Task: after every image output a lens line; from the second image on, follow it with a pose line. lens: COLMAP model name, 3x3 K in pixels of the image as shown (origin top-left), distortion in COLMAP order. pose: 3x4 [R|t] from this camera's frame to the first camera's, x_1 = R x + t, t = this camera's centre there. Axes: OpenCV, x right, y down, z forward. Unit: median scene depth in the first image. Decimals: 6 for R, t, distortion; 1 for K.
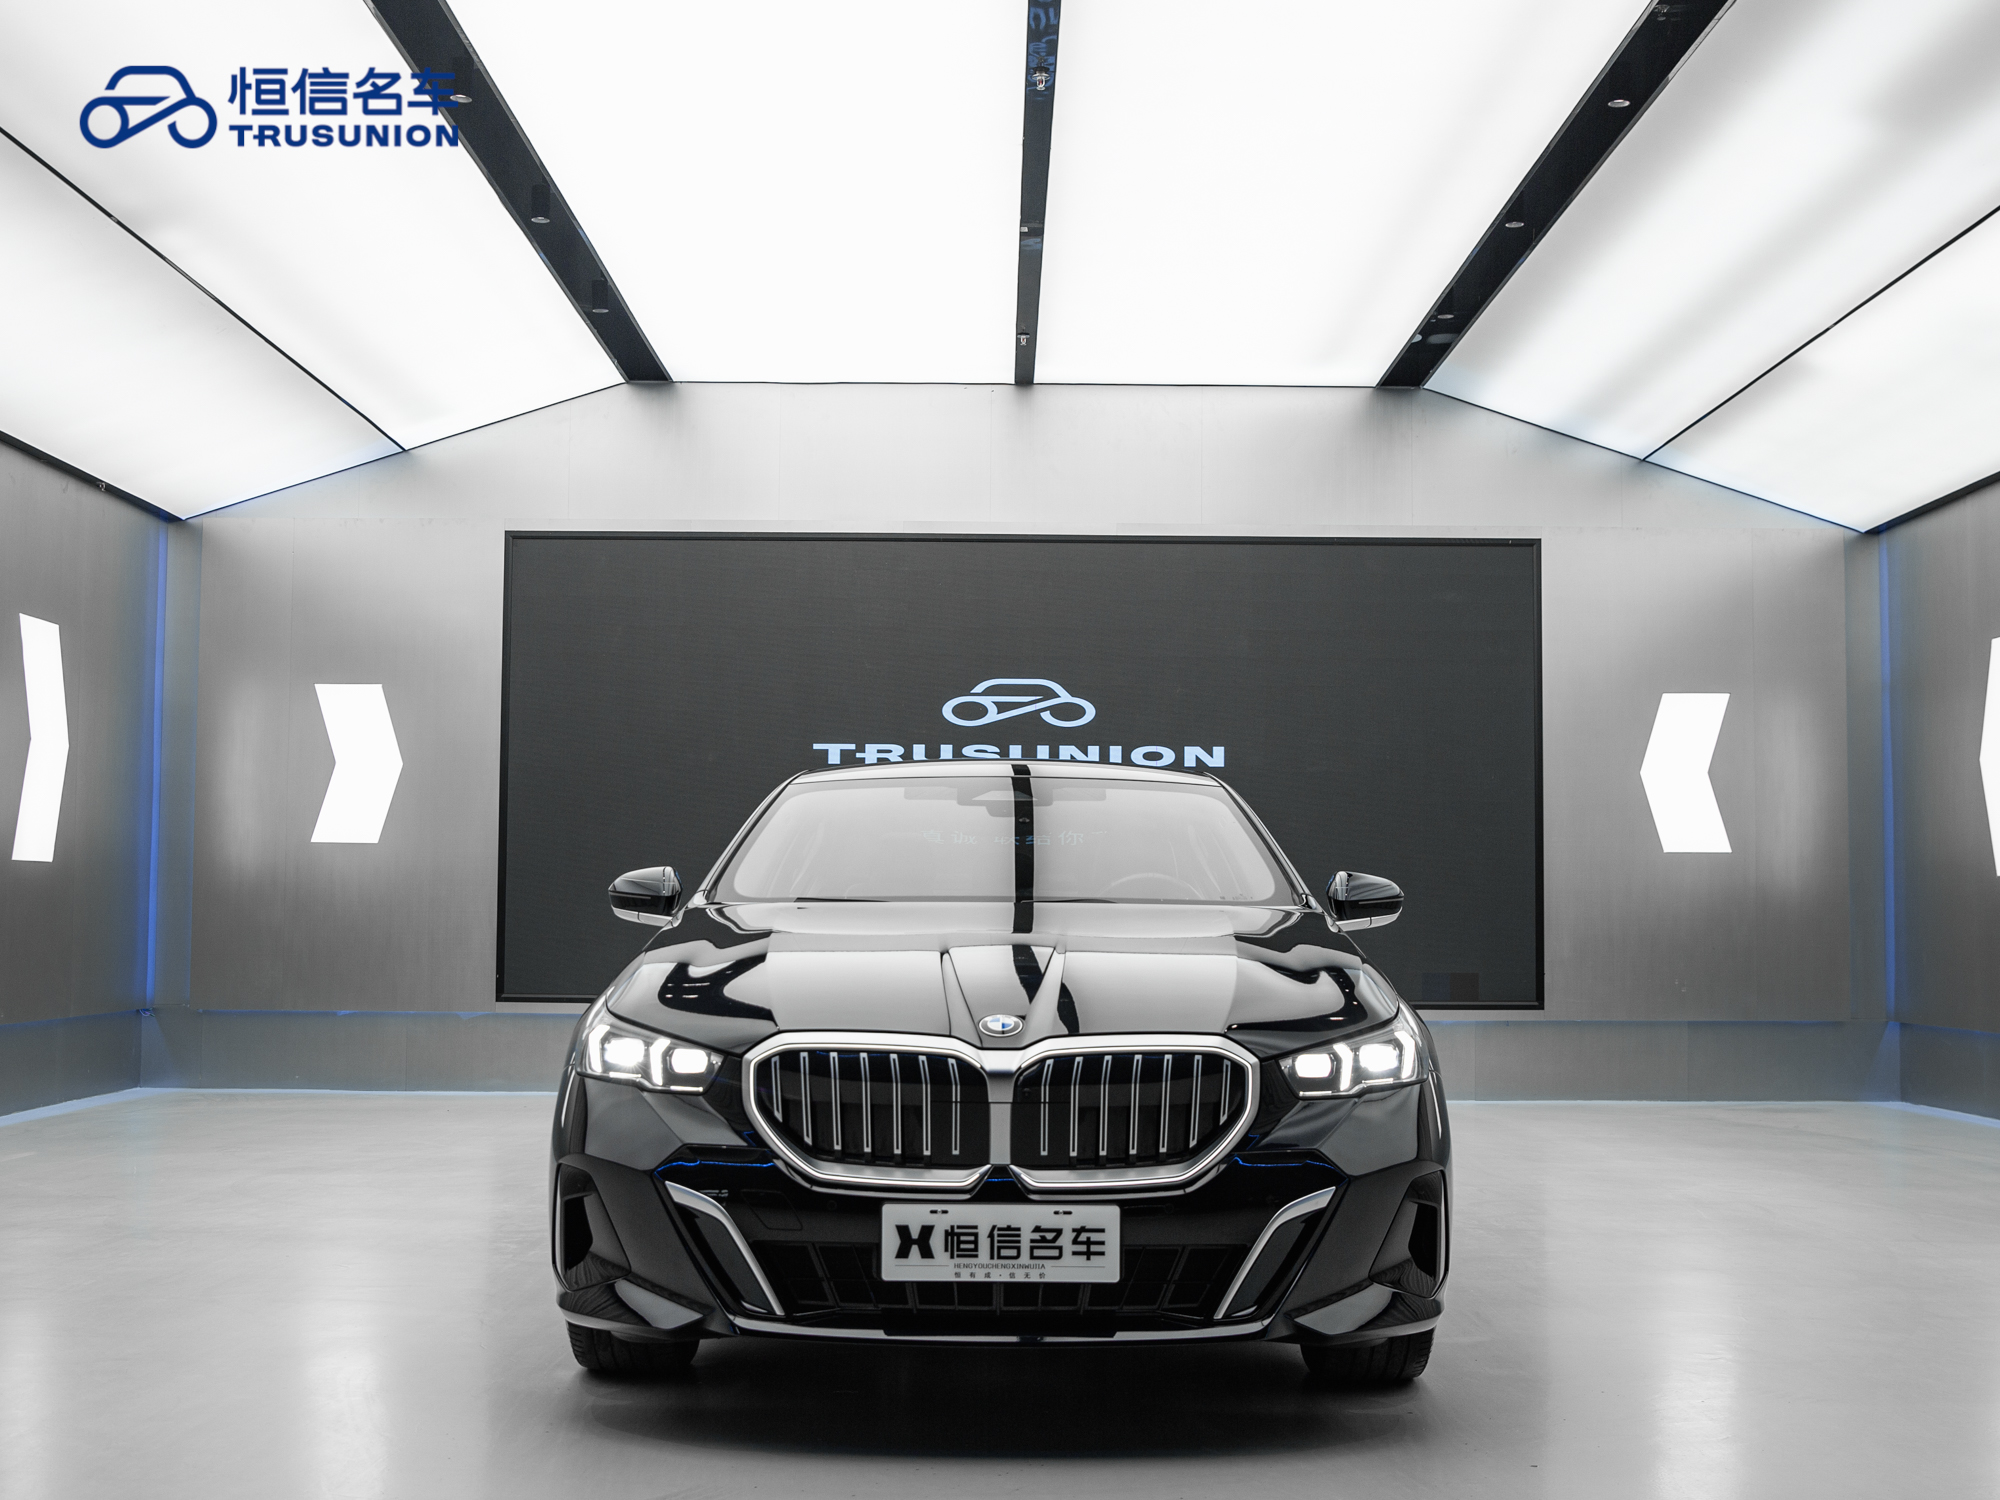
lens RADIAL K [[2354.8, 0, 1000.0], [0, 2354.8, 750.0], [0, 0, 1]] dist [-0.071265, -0.001168]
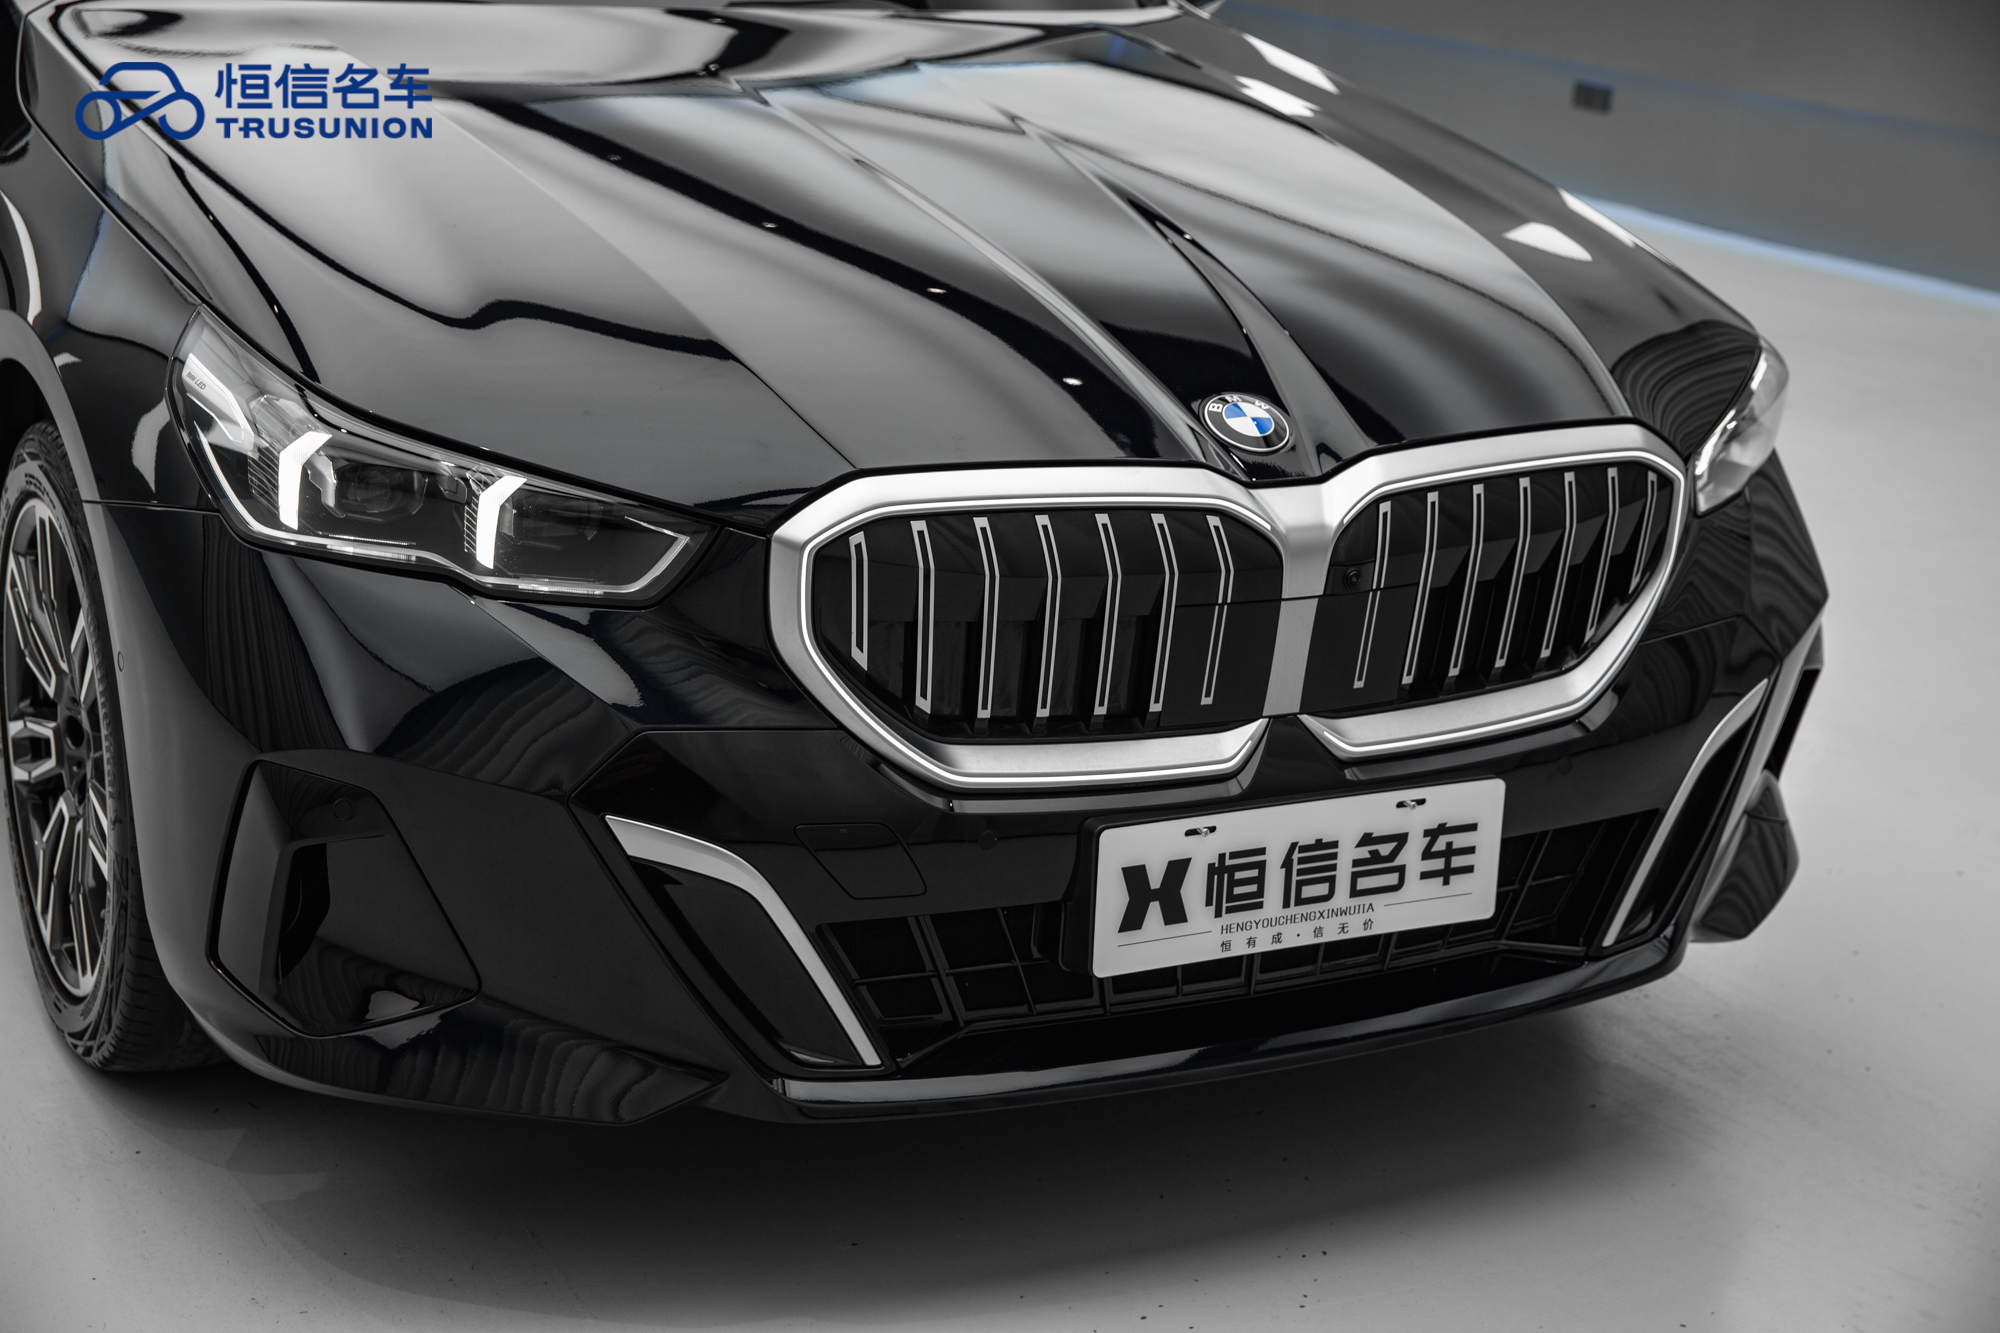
lens RADIAL K [[3181.9, 0, 1000.0], [0, 3181.9, 666.5], [0, 0, 1]] dist [0.038240, 0.009877]
pose [[0.882579, -0.097947, 0.459849, -0.355921], [-0.080398, 0.932213, 0.352867, -0.063269], [-0.463239, -0.348404, 0.814877, 0.484746]]
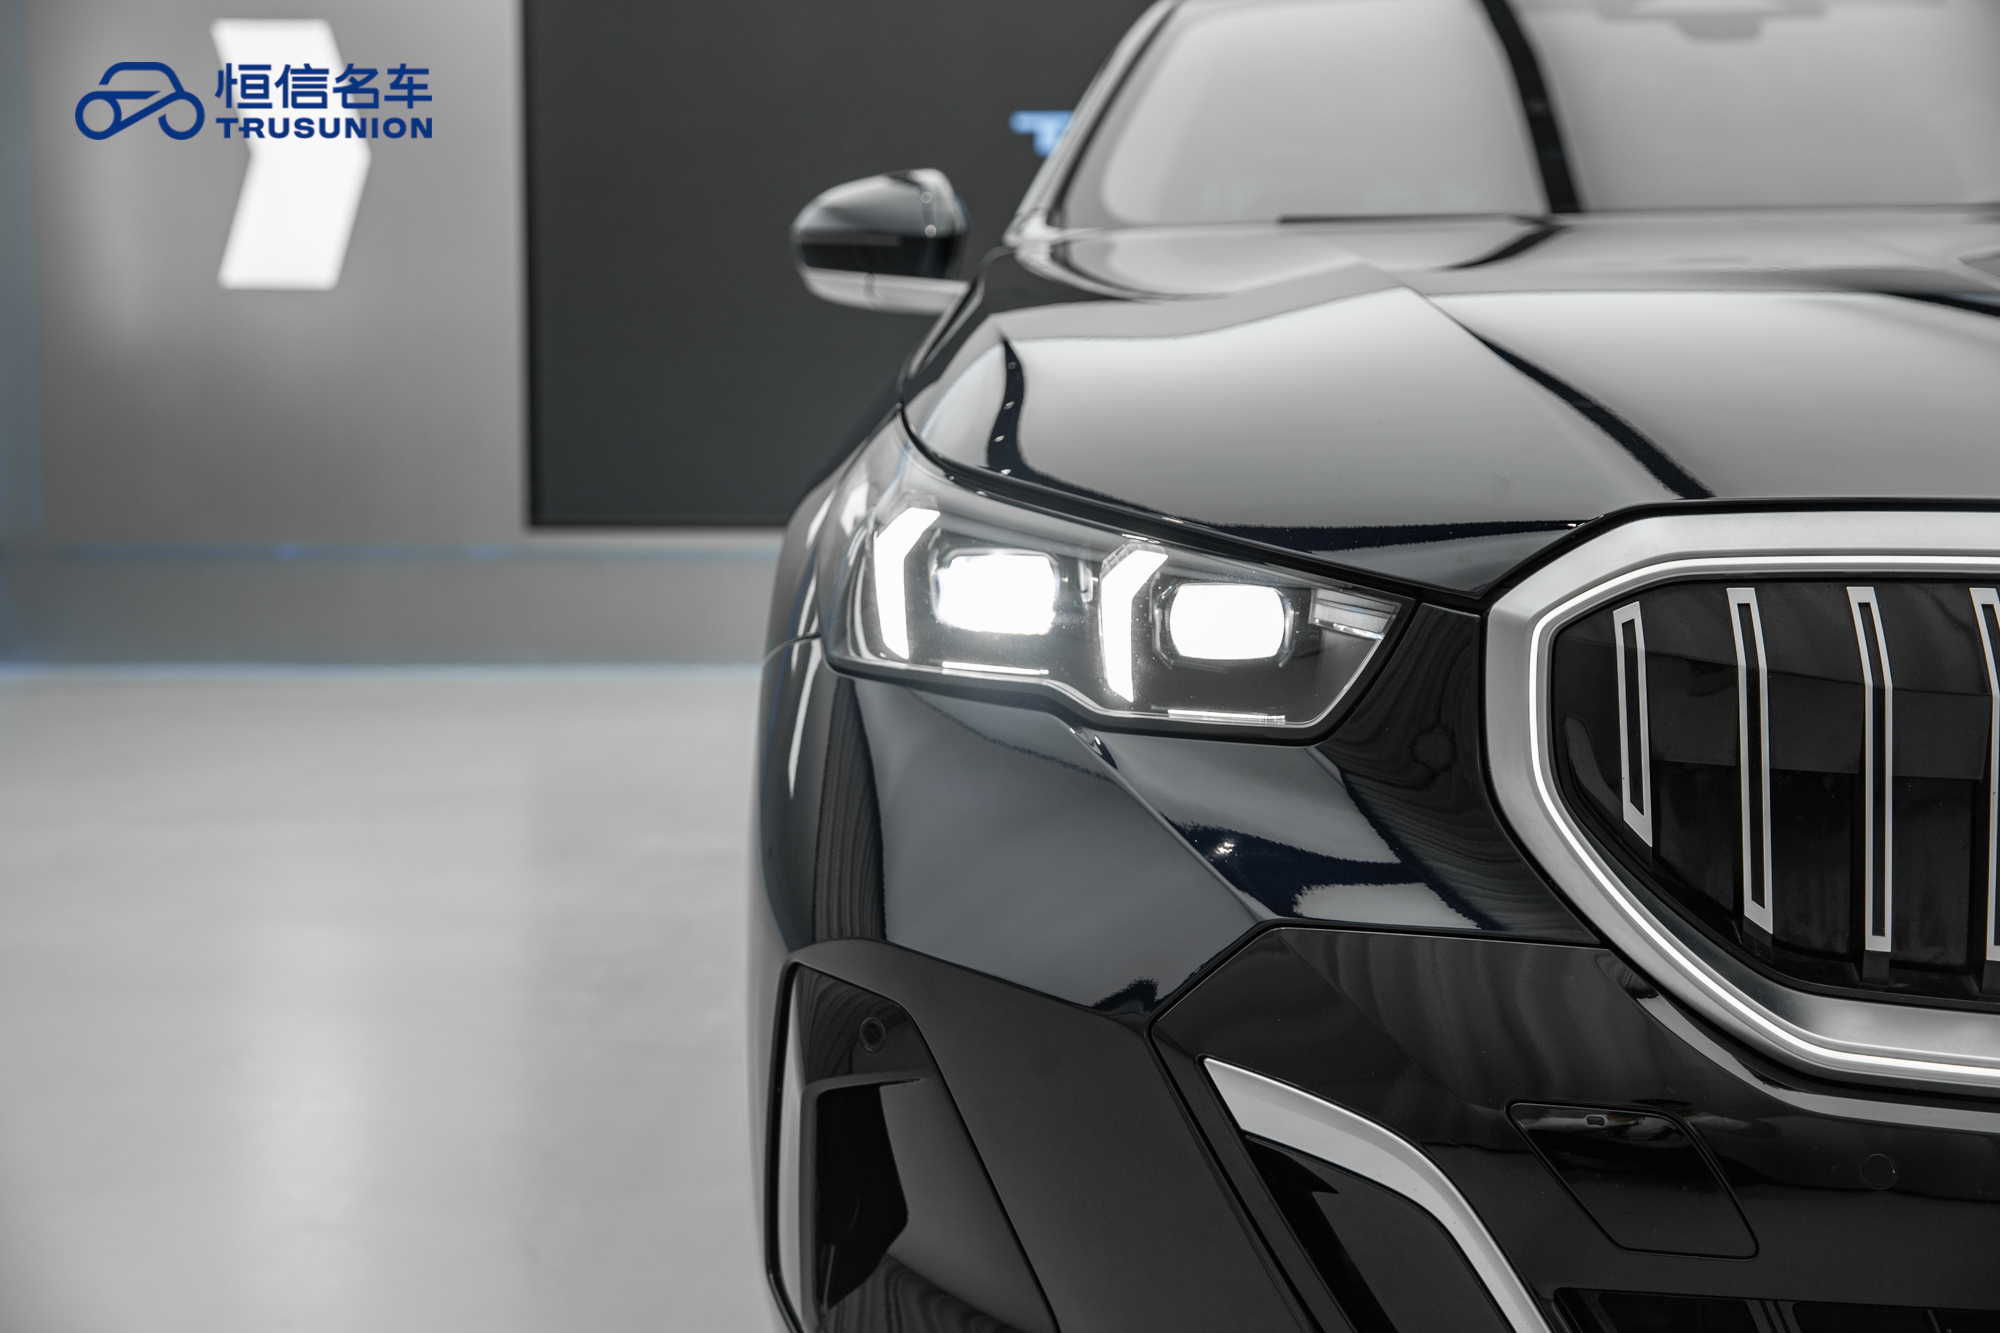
lens RADIAL K [[2835.2, 0, 1000.0], [0, 2835.2, 666.5], [0, 0, 1]] dist [0.089891, 0.002416]
pose [[0.999044, -0.004397, -0.043484, -0.153376], [0.010793, 0.988932, 0.147980, 0.089442], [0.042352, -0.148308, 0.988034, 0.681057]]
